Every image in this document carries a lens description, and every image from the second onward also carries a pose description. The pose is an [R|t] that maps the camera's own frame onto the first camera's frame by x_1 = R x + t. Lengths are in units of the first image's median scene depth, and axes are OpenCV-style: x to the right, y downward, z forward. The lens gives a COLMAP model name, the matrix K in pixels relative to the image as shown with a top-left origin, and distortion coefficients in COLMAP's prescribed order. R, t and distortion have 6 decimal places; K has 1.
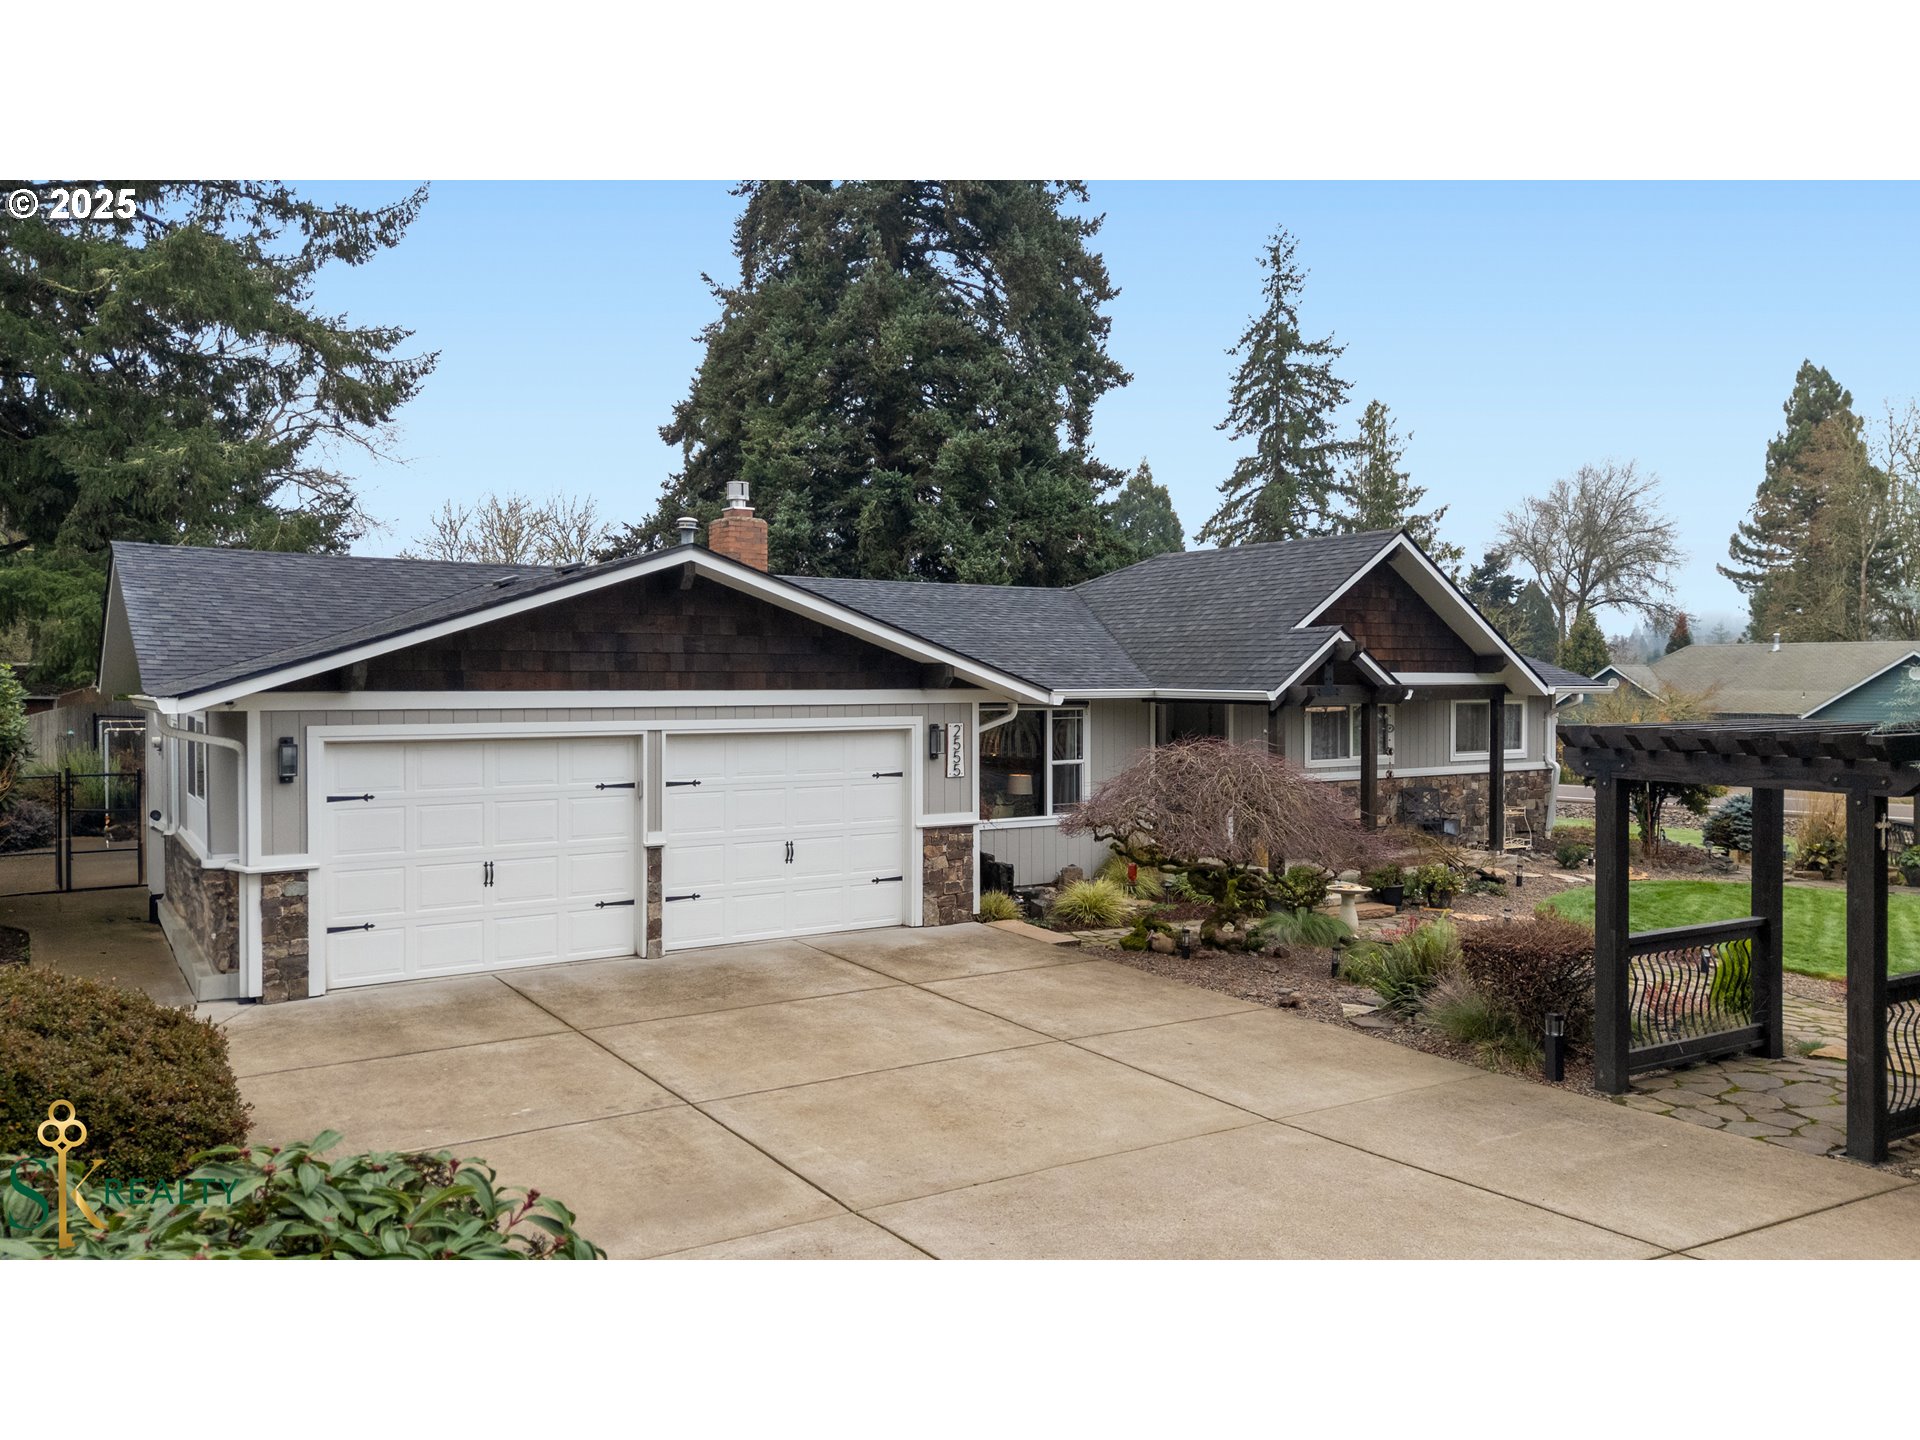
lens RADIAL K [[1433.5, 0, 960.0], [0, 1433.5, 720.0], [0, 0, 1]] dist [0.081531, -0.076701]
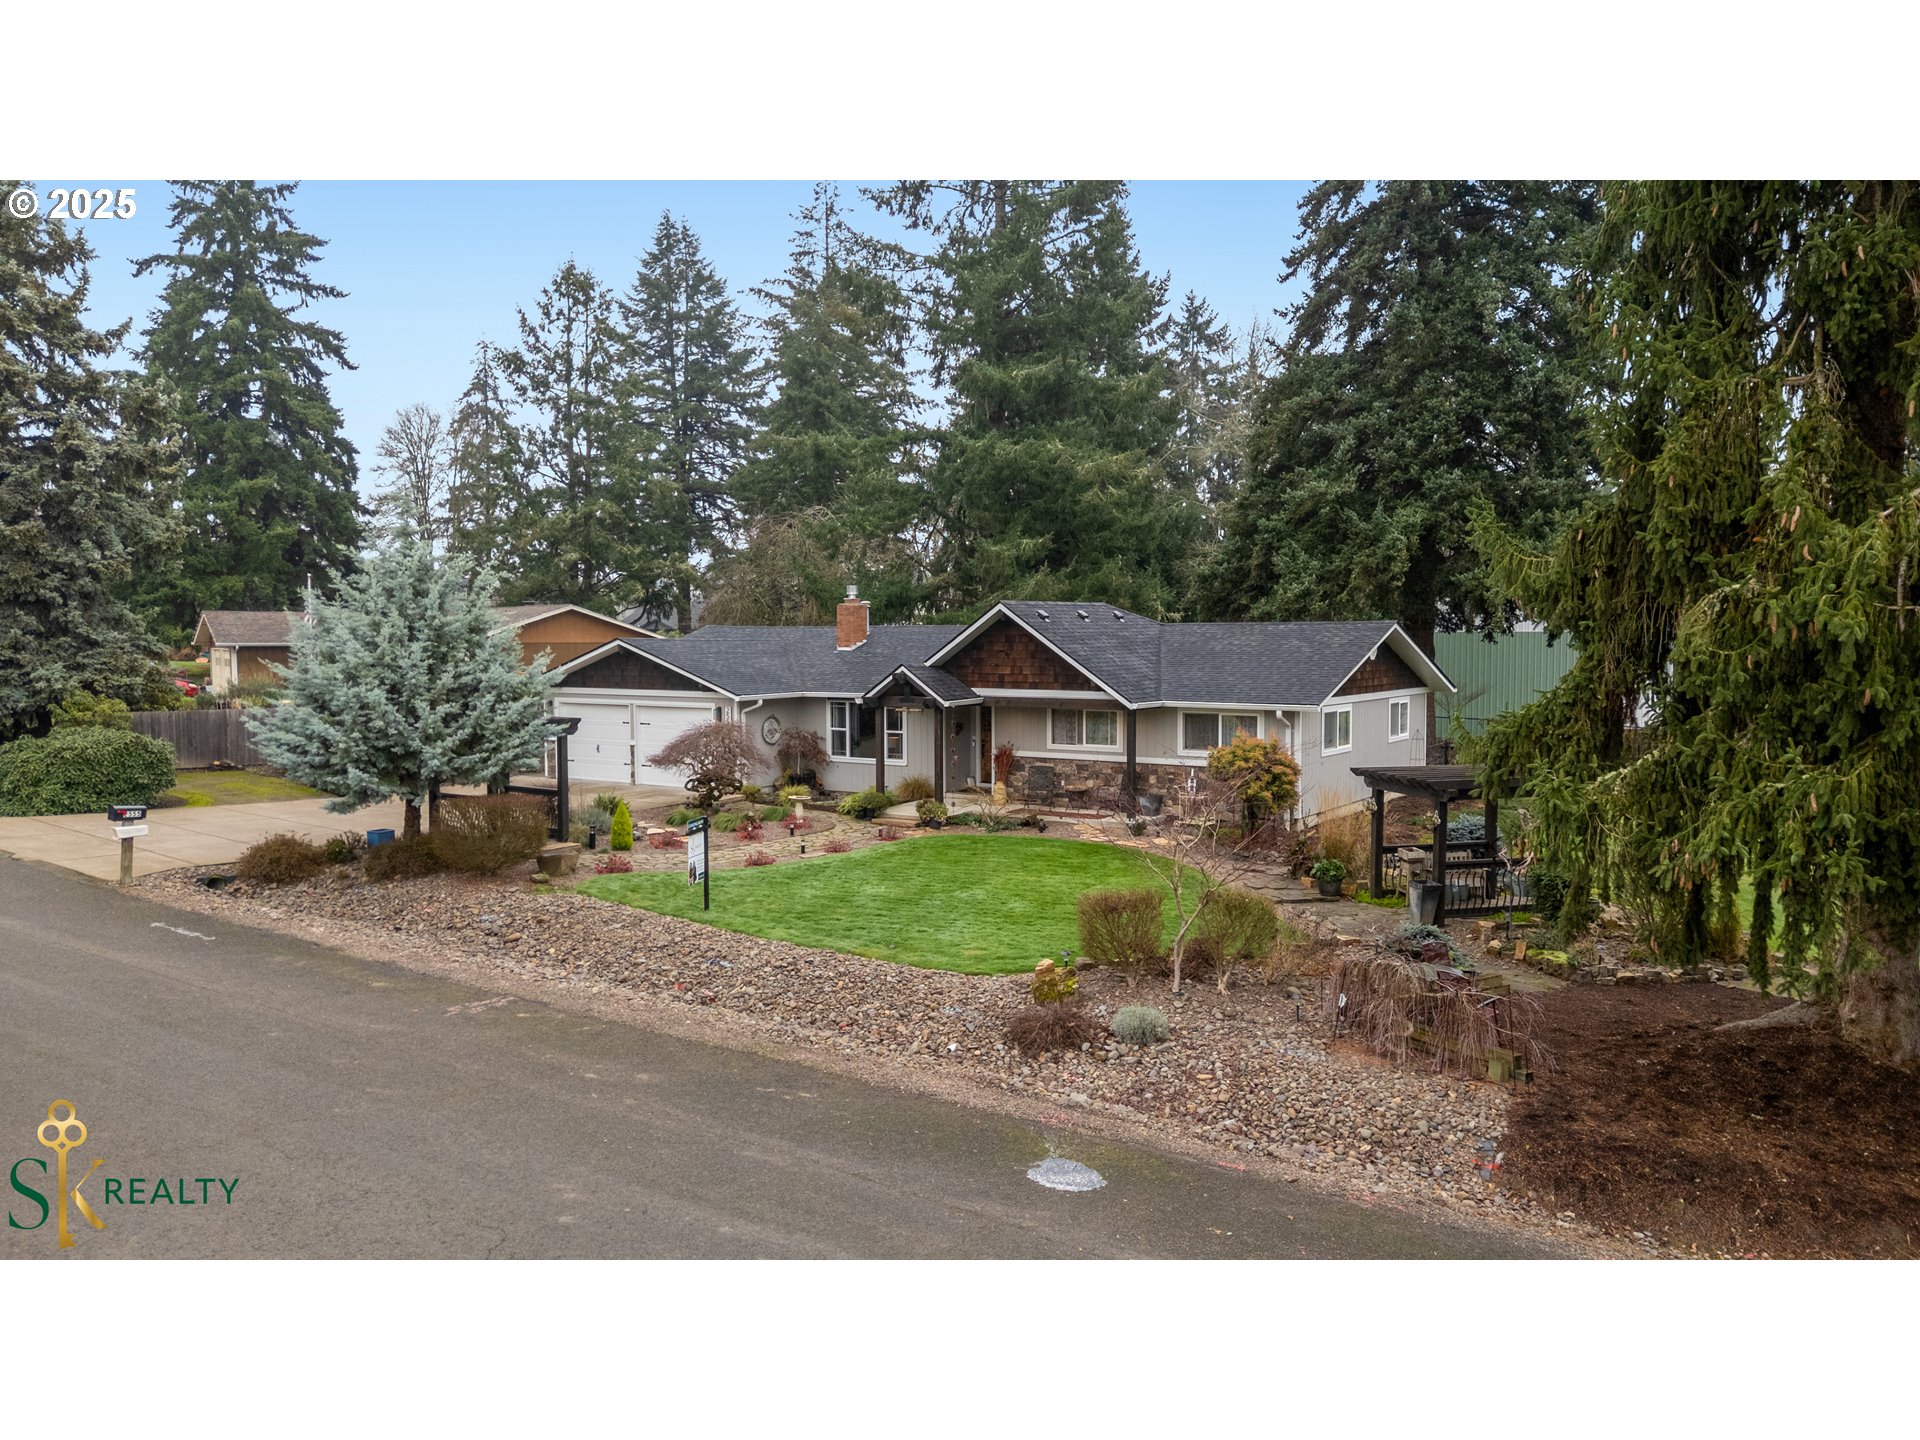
lens RADIAL K [[1433.5, 0, 960.0], [0, 1433.5, 720.0], [0, 0, 1]] dist [0.081531, -0.076701]
pose [[0.381448, 0.061484, -0.922343, 2.040119], [-0.019096, 0.998097, 0.058636, -0.107286], [0.924193, -0.004754, 0.381897, 0.413131]]
